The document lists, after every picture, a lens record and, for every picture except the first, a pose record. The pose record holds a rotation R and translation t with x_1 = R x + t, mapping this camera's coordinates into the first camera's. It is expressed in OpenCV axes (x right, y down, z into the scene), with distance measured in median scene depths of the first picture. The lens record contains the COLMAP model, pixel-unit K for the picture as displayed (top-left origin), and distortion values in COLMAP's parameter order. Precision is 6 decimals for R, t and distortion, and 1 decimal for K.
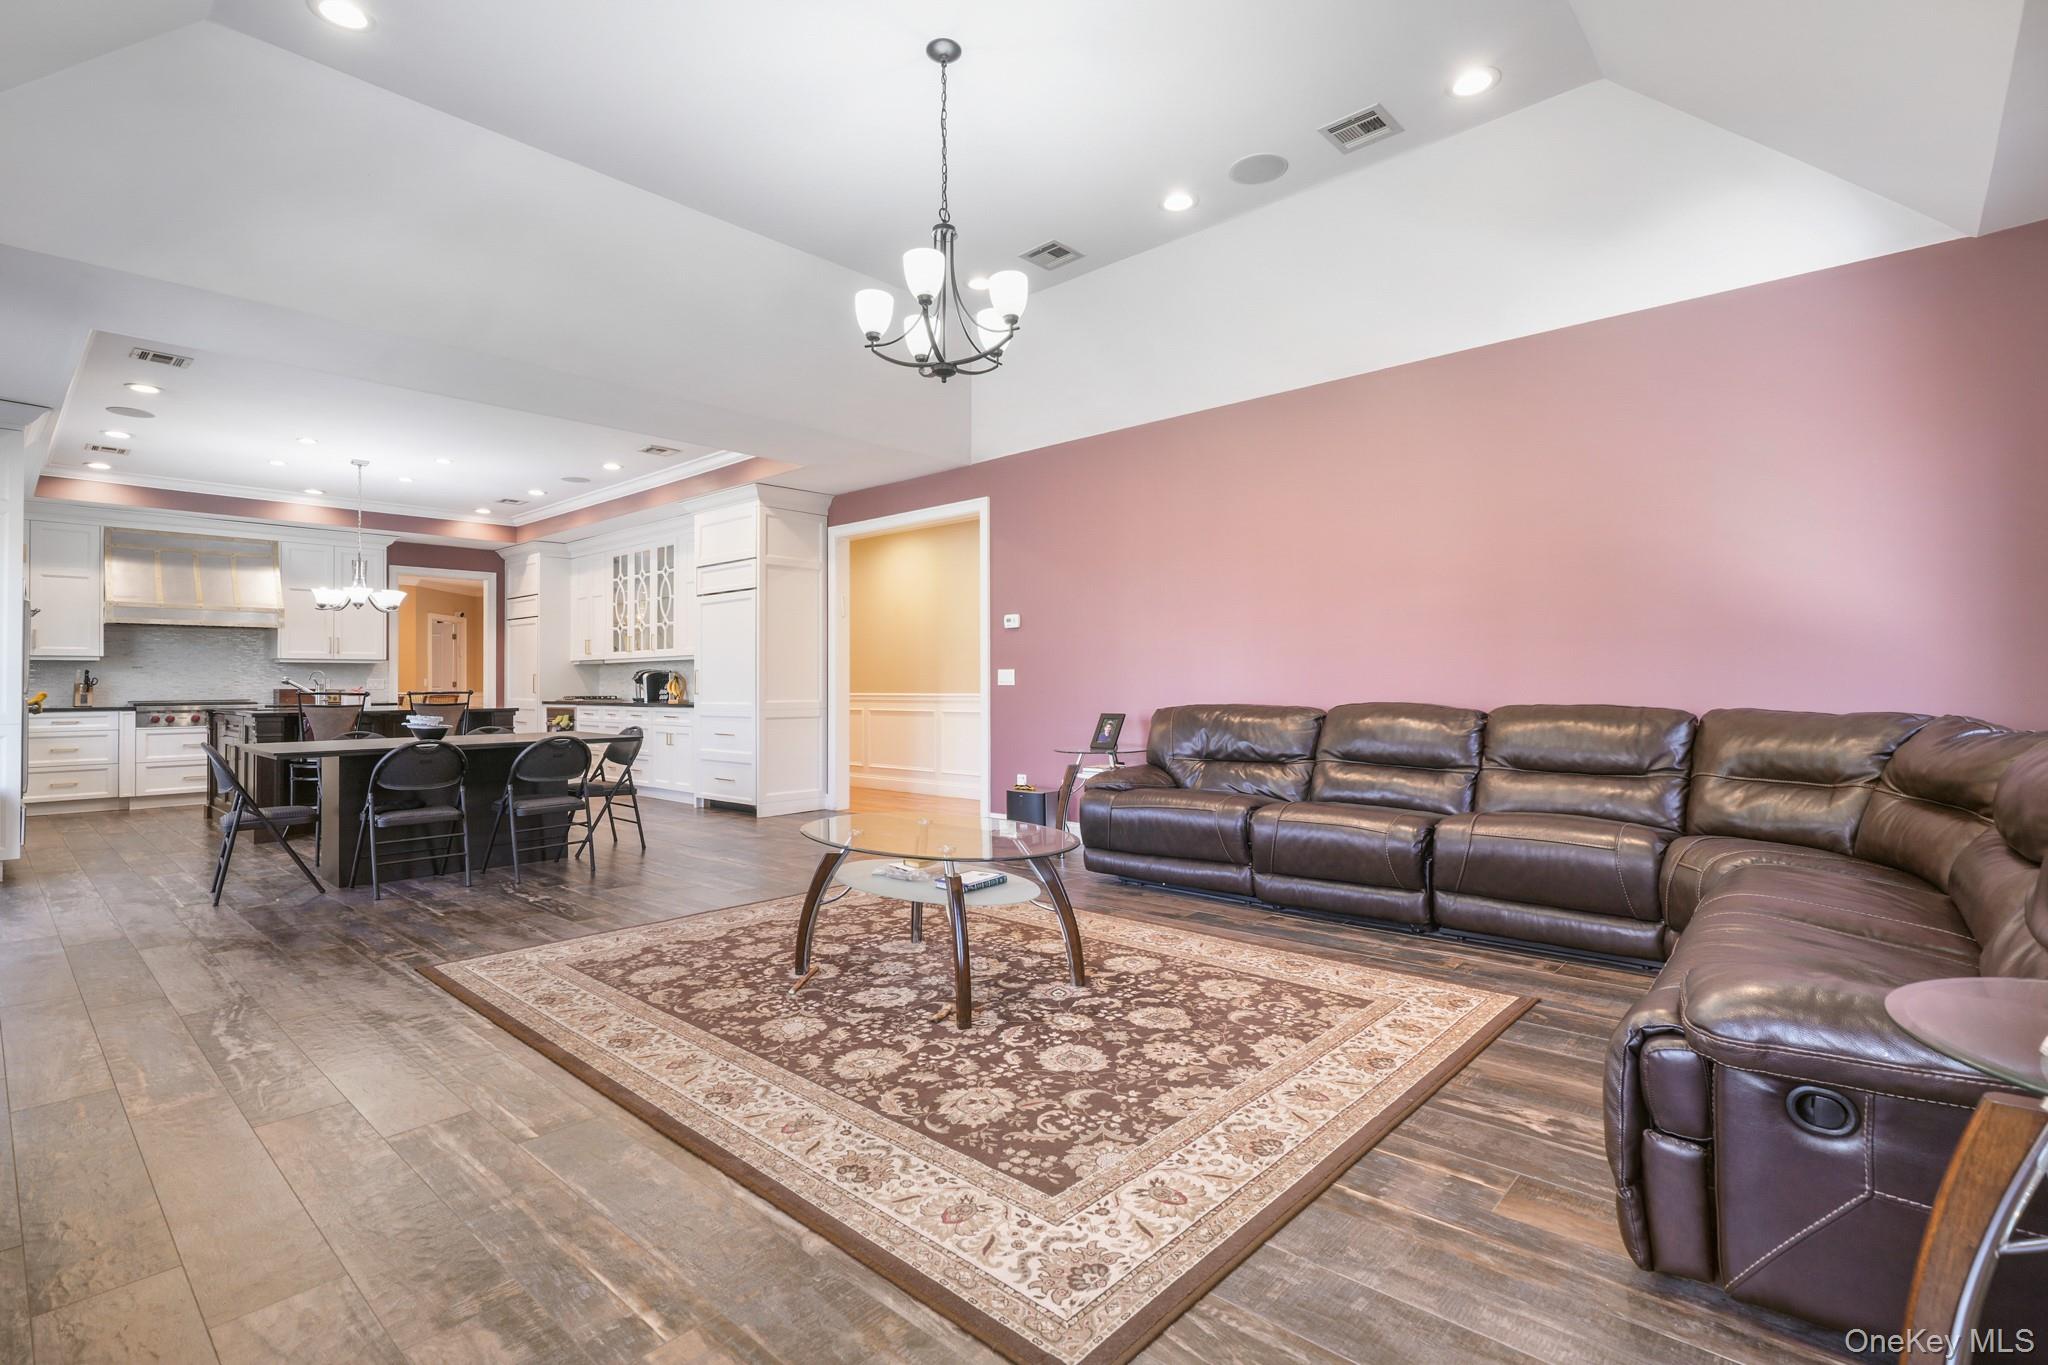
lens RADIAL K [[965.9, 0, 1026.0], [0, 965.9, 677.9], [0, 0, 1]] dist [-0.000970, 0.000132]
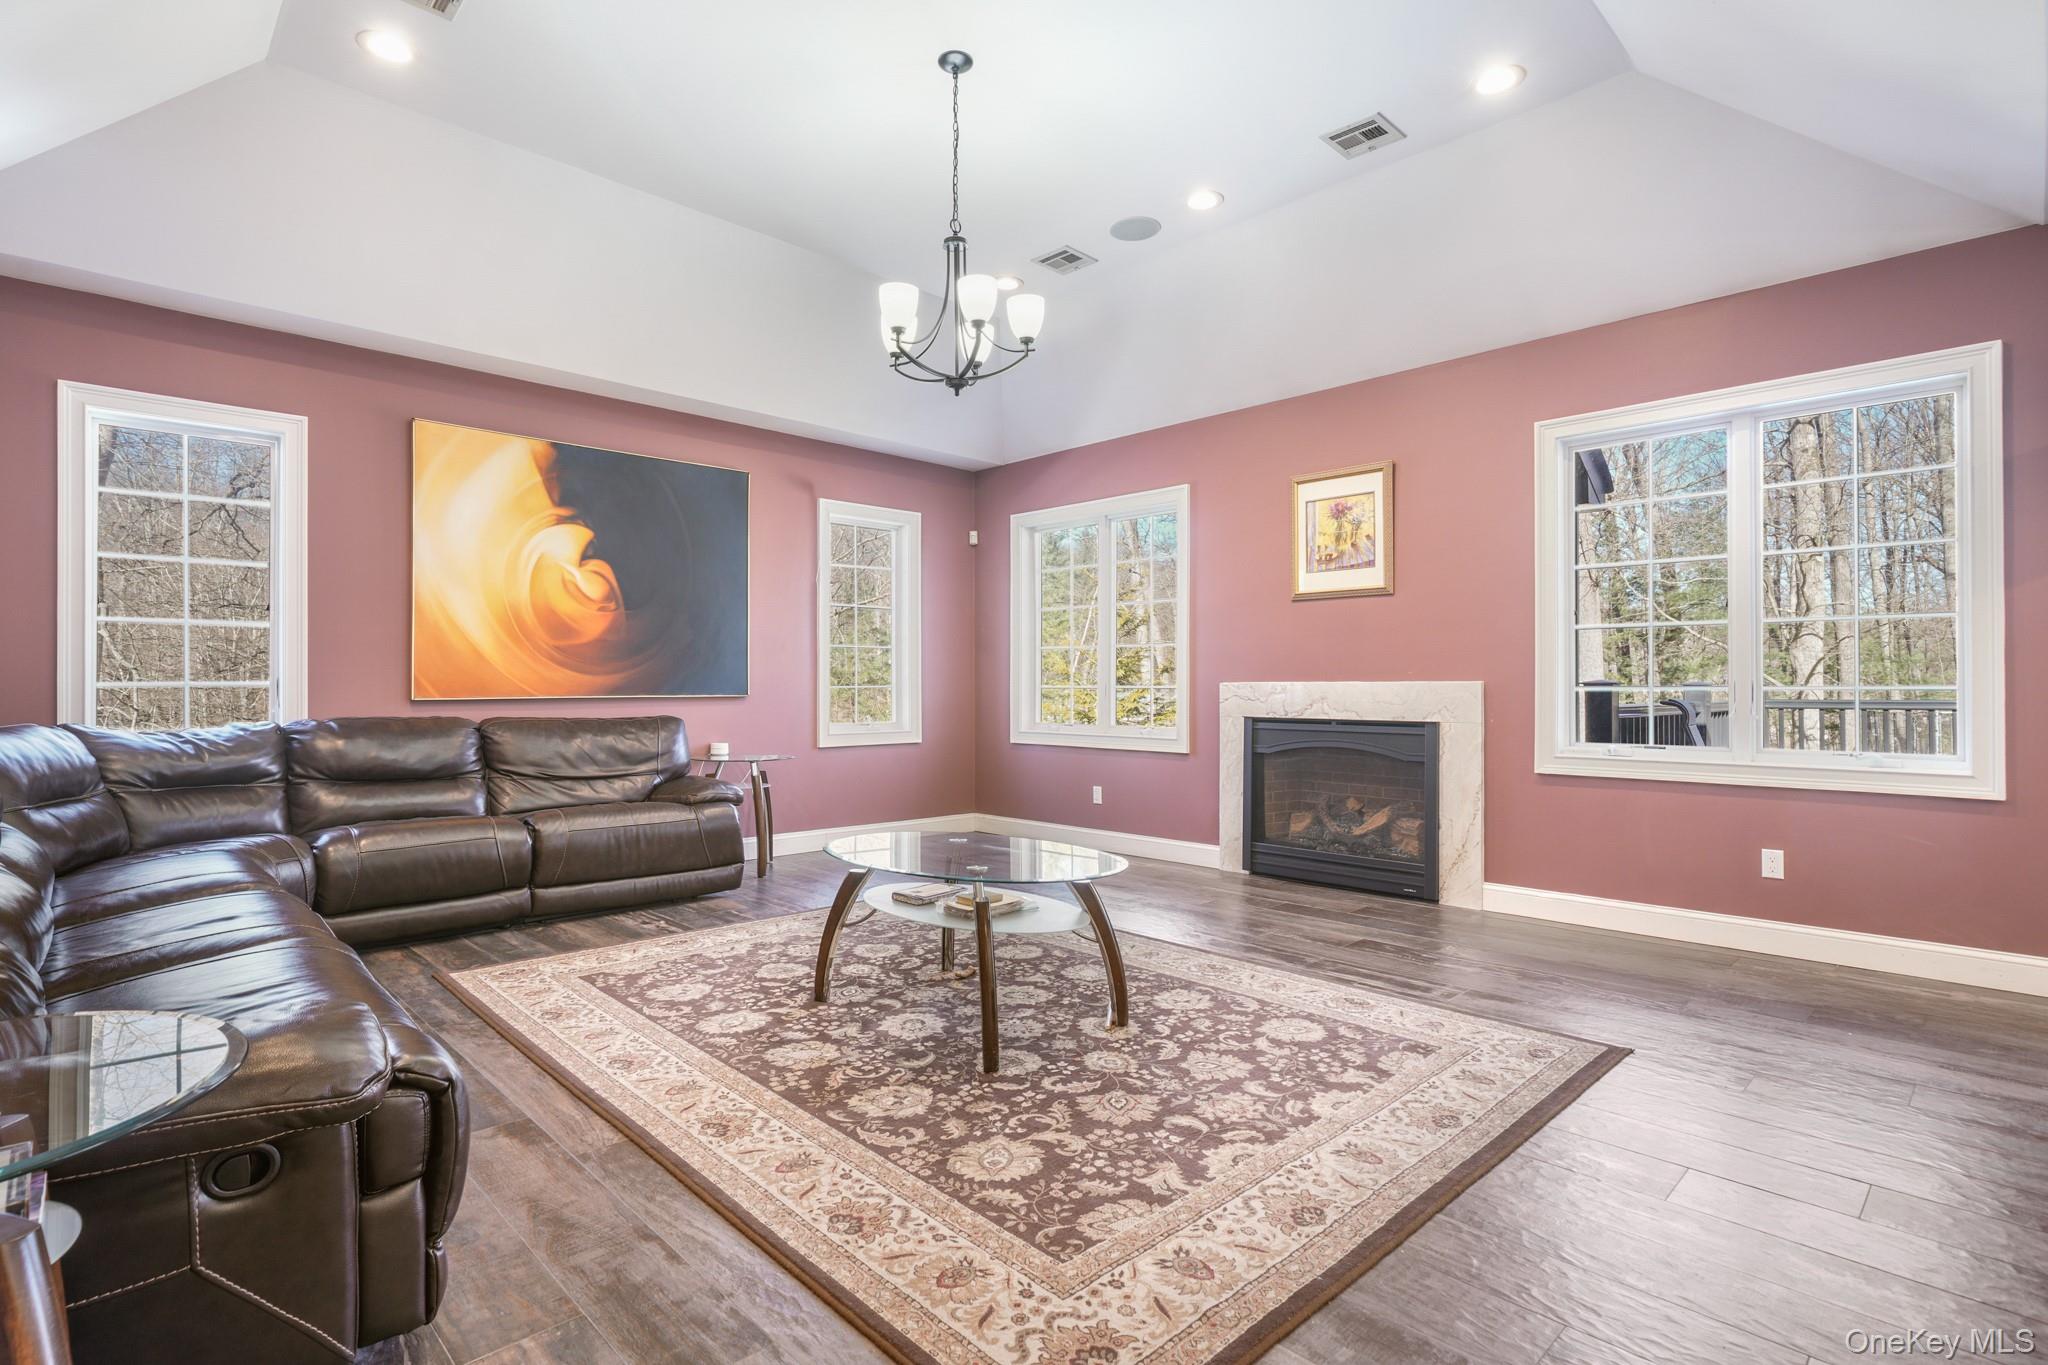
lens RADIAL K [[1003.4, 0, 1017.4], [0, 1003.4, 672.4], [0, 0, 1]] dist [-0.000715, -0.000849]
pose [[-0.997014, 0.011150, 0.076407, 0.053278], [0.010030, 0.999837, -0.015024, 0.000813], [-0.076562, -0.014213, -0.996964, 1.924531]]
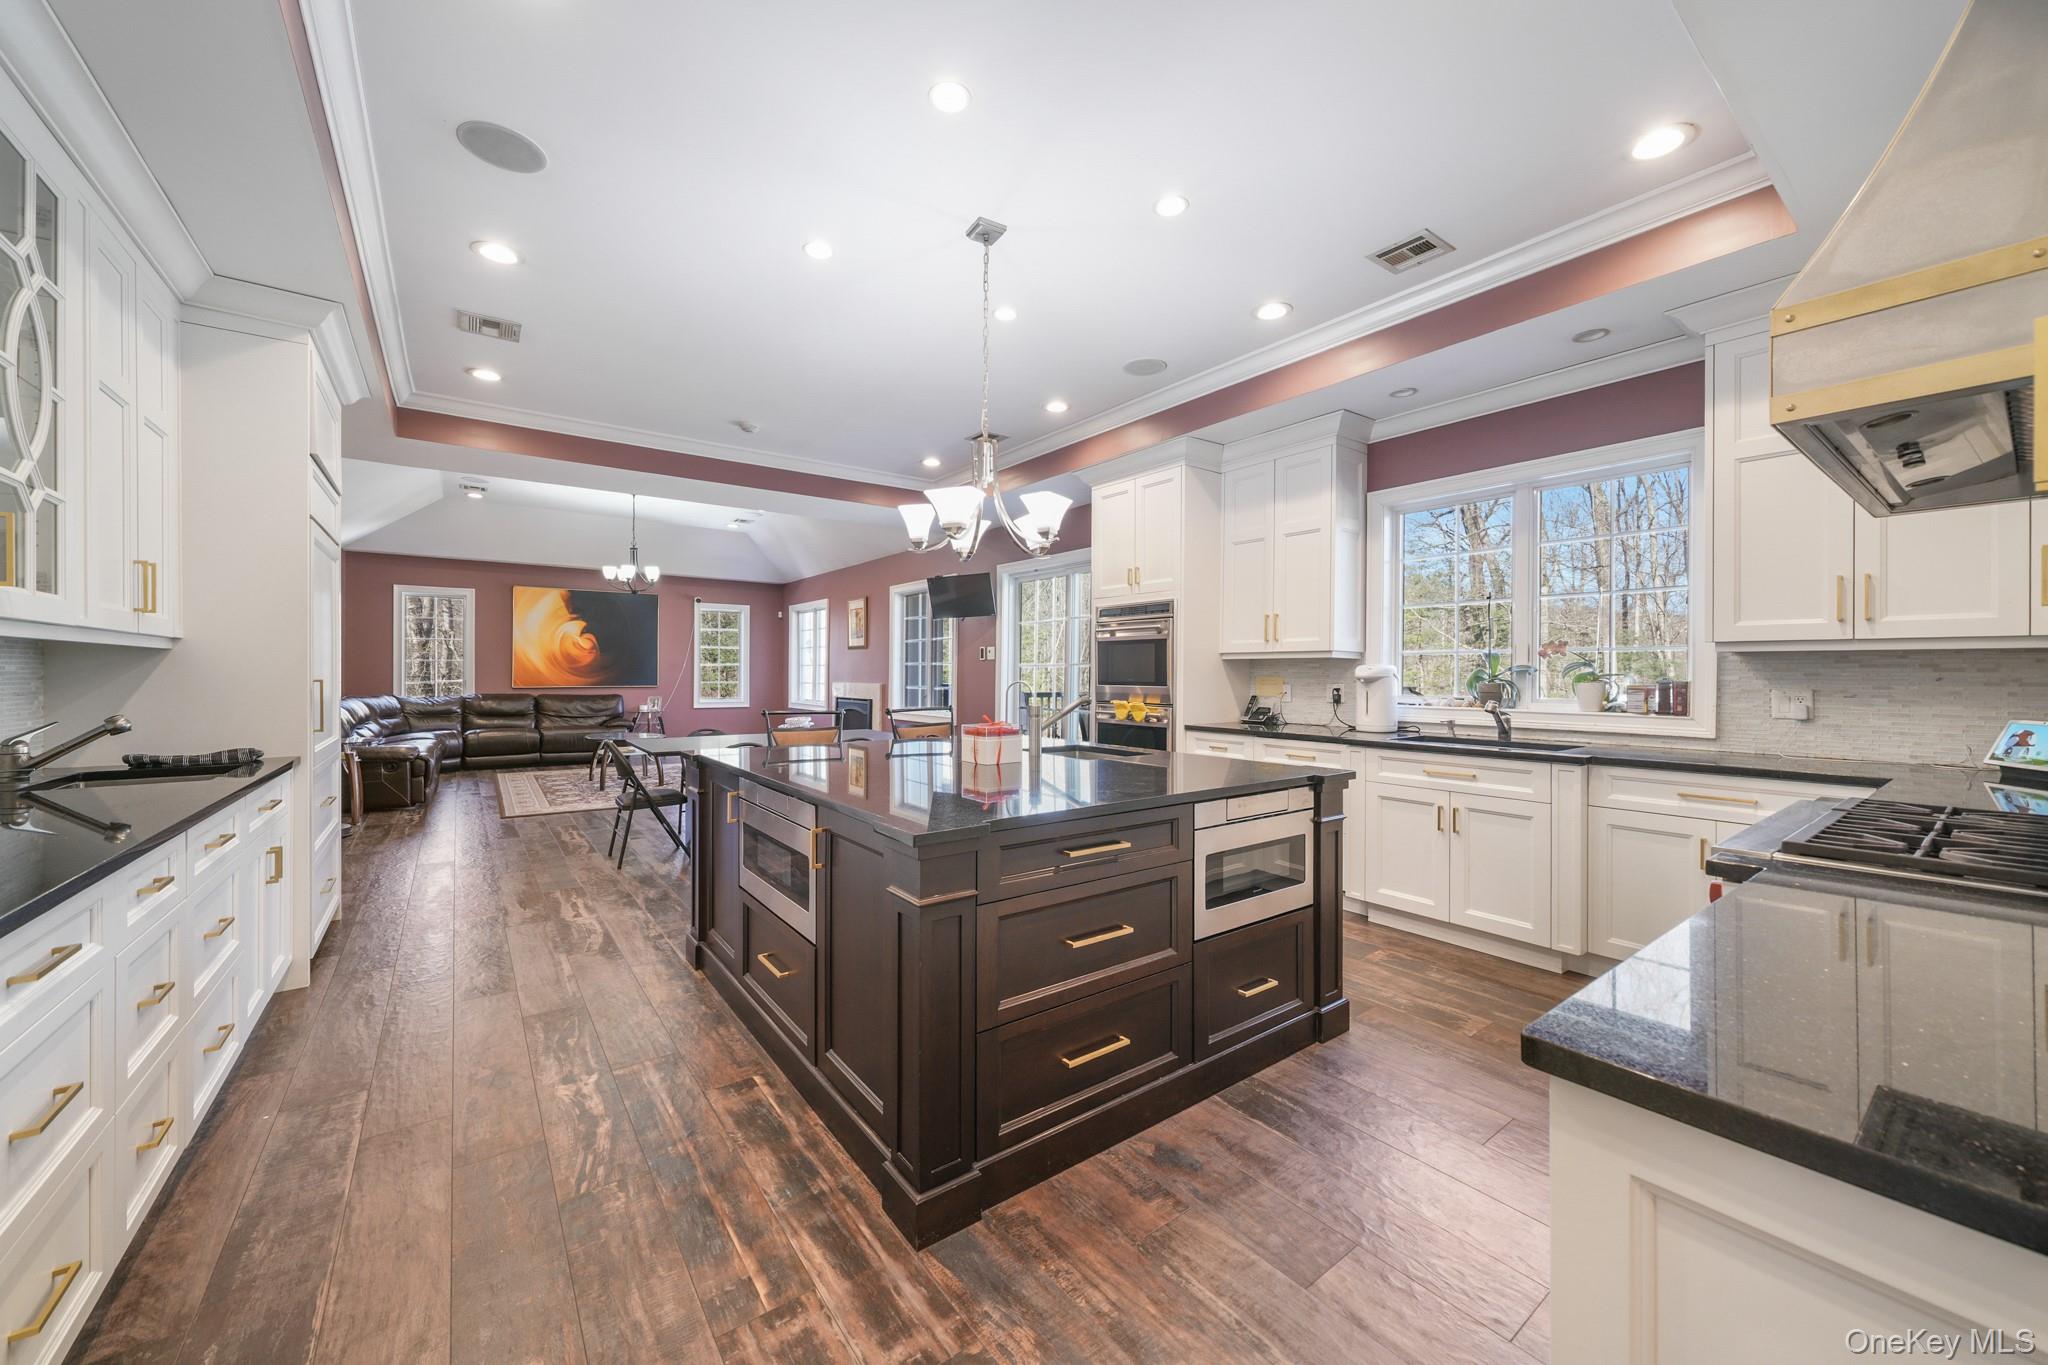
lens RADIAL K [[755.8, 0, 1016.5], [0, 755.8, 670.9], [0, 0, 1]] dist [-0.003787, -0.000071]
pose [[-0.978981, 0.003912, 0.203915, -1.362563], [0.003196, 0.999988, -0.003840, -0.033797], [-0.203927, -0.003108, -0.978981, 2.954411]]
